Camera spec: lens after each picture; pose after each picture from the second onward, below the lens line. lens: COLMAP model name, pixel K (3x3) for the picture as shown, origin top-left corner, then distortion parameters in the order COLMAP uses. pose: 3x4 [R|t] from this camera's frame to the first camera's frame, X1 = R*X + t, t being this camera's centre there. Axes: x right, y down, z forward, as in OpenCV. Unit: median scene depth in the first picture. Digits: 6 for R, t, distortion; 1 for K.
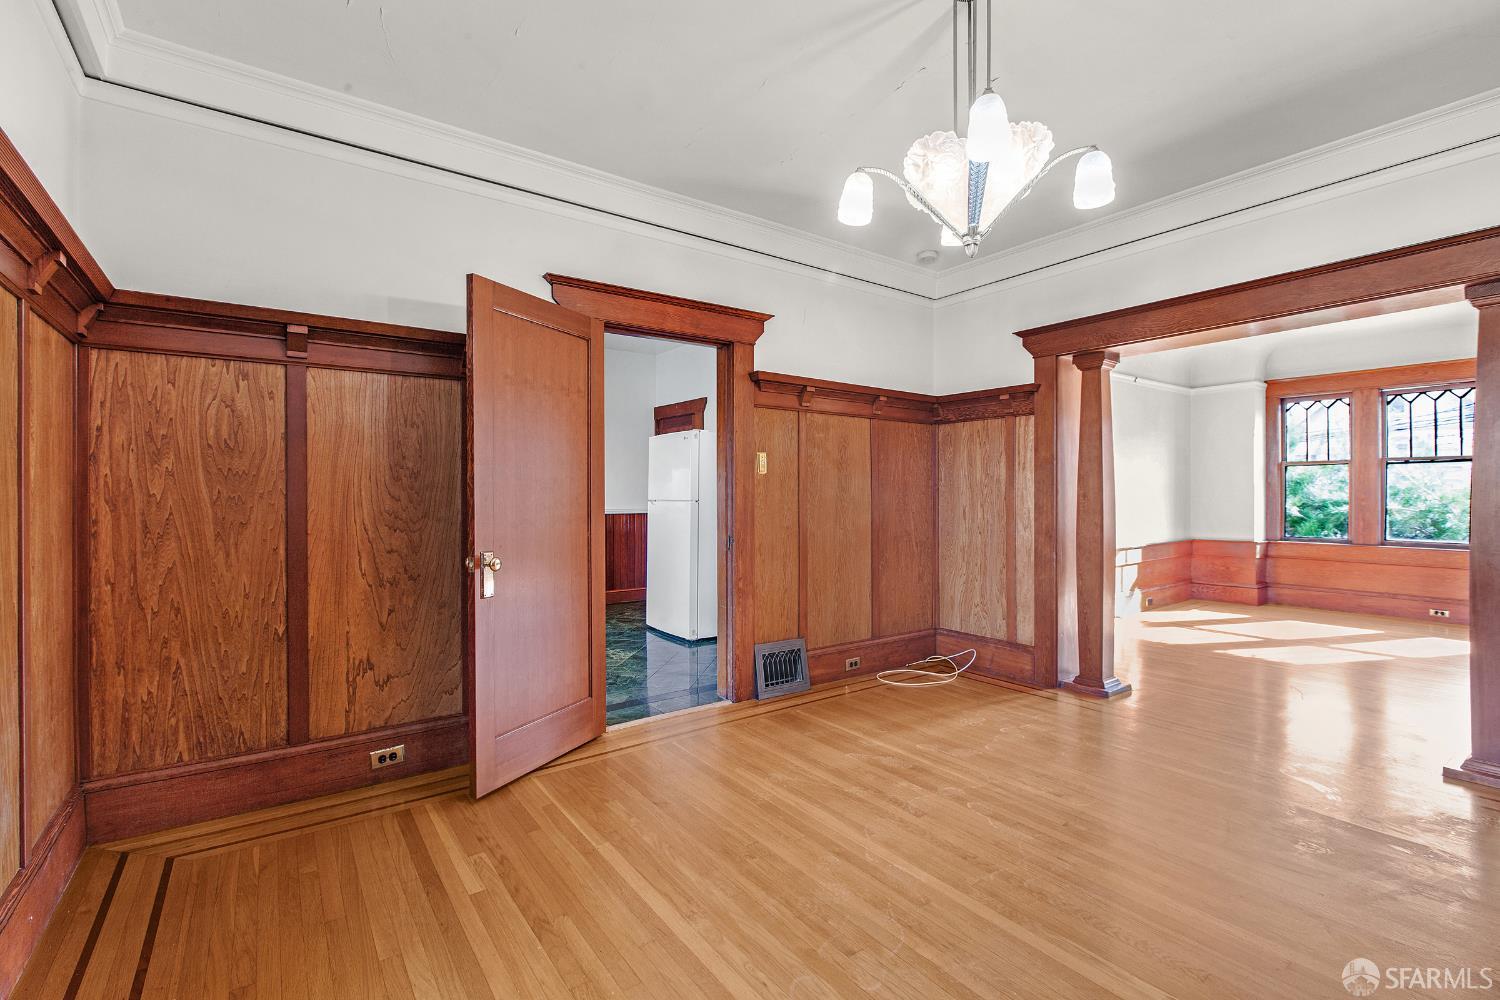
lens RADIAL K [[666.7, 0, 729.7], [0, 666.7, 489.3], [0, 0, 1]] dist [-0.010264, -0.002047]
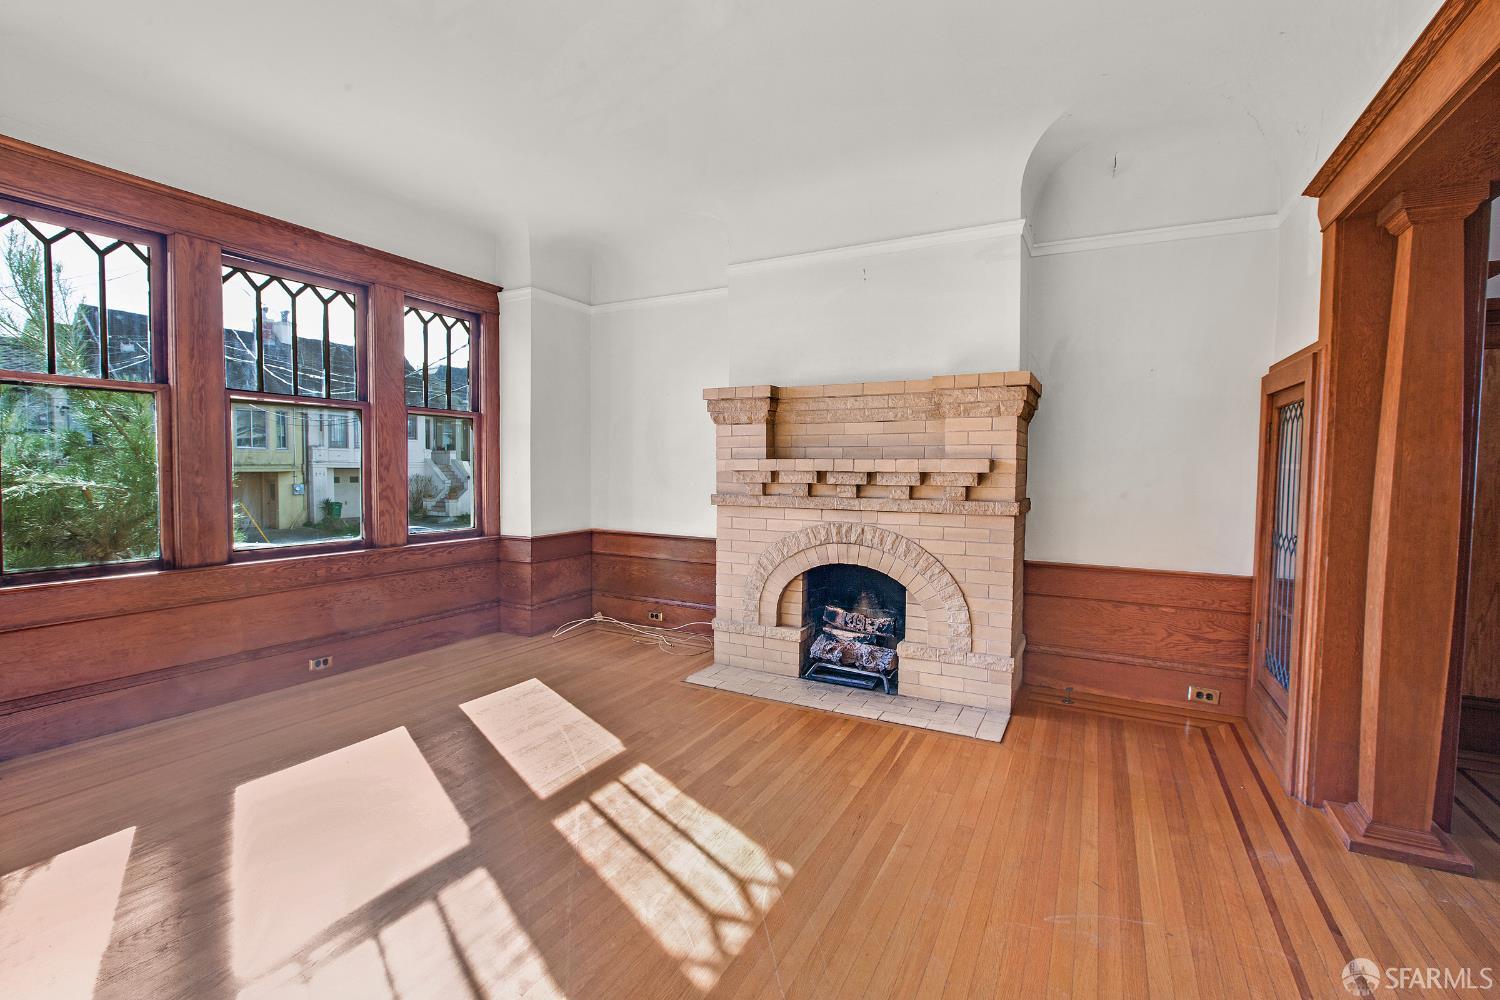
lens RADIAL K [[666.7, 0, 729.5], [0, 666.7, 494.5], [0, 0, 1]] dist [-0.010264, -0.002047]
pose [[-0.444424, -0.042108, 0.894826, 0.343036], [-0.012009, 0.999085, 0.041050, 0.007773], [-0.895736, 0.007498, -0.444523, 0.822429]]
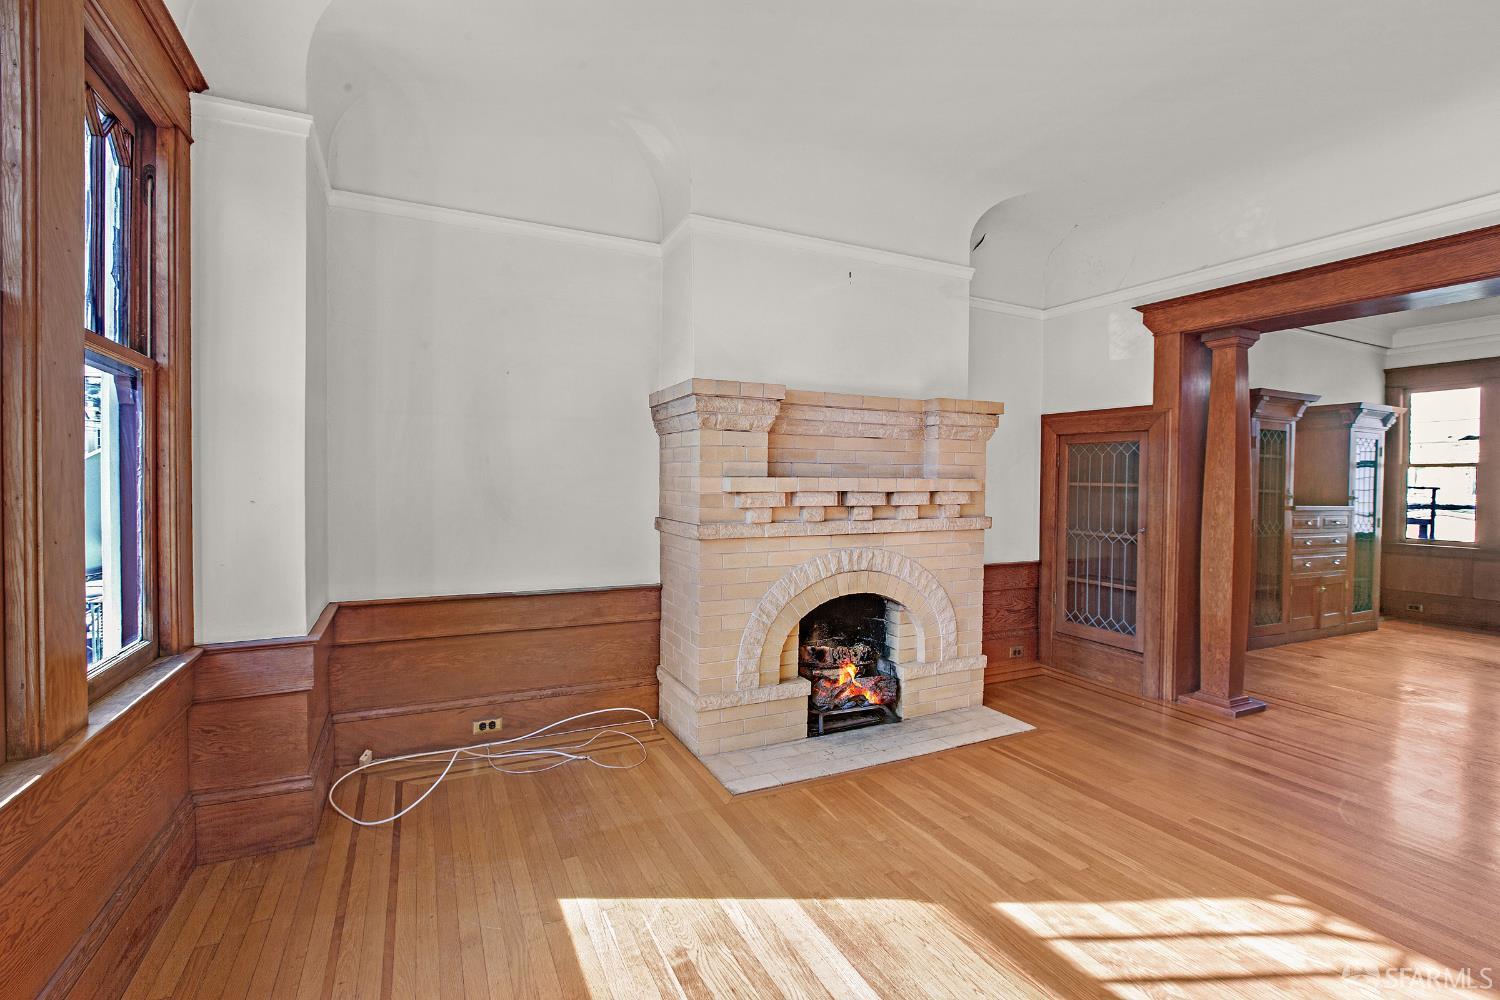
lens RADIAL K [[666.7, 0, 745.5], [0, 666.7, 496.1], [0, 0, 1]] dist [-0.010264, -0.002047]
pose [[-0.987908, -0.010093, 0.154712, 0.766310], [-0.007465, 0.999818, 0.017557, 0.005672], [-0.154861, 0.016190, -0.987804, 0.983511]]
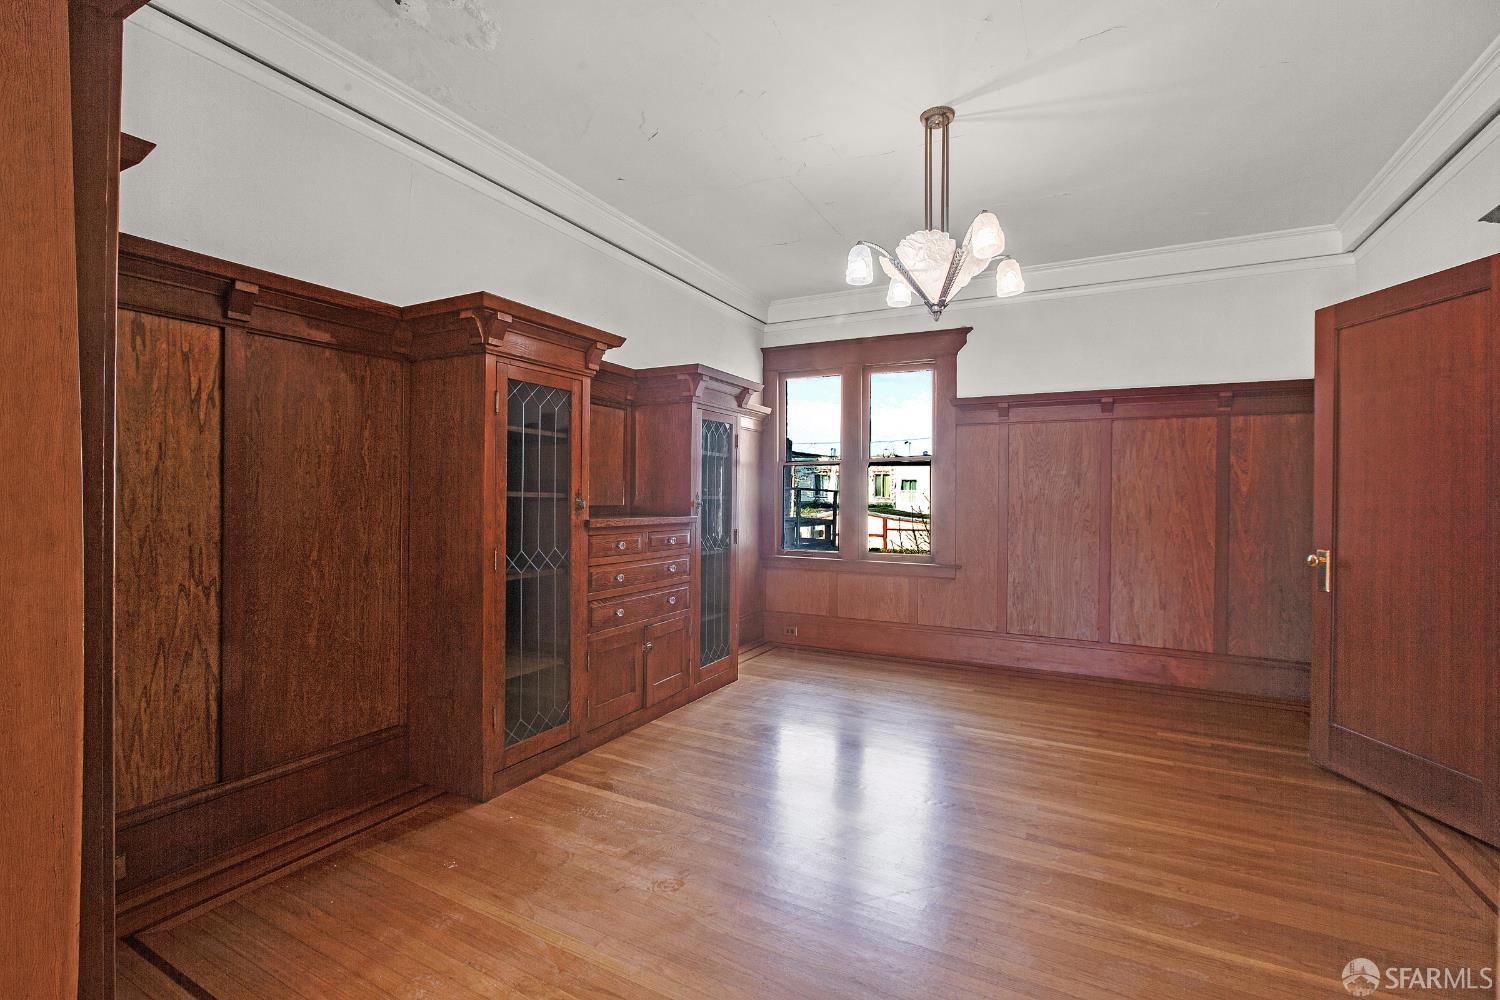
lens RADIAL K [[666.7, 0, 746.6], [0, 666.7, 493.8], [0, 0, 1]] dist [-0.010264, -0.002047]
pose [[-0.886803, -0.006227, -0.462106, 0.394134], [-0.009163, 0.999950, 0.004109, 0.005301], [0.462057, 0.007878, -0.886815, 0.606818]]
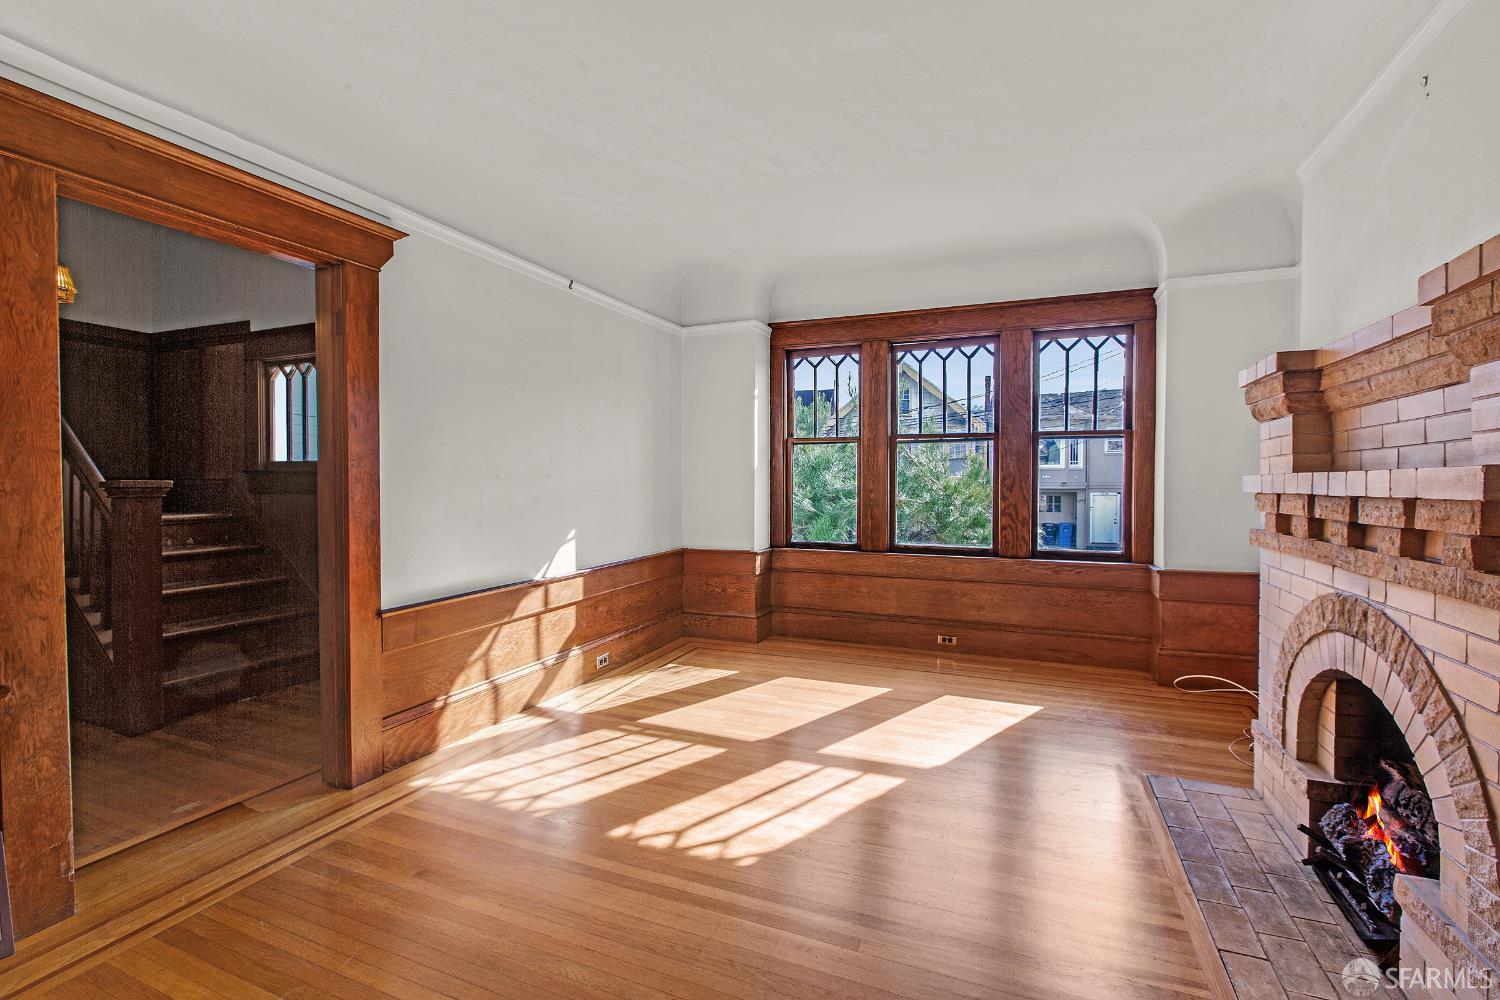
lens RADIAL K [[666.7, 0, 743.1], [0, 666.7, 486.1], [0, 0, 1]] dist [-0.010264, -0.002047]
pose [[0.847560, -0.003435, 0.530688, 0.418055], [-0.001762, 0.999955, 0.009286, 0.004176], [-0.530696, -0.008805, 0.847516, 0.419135]]
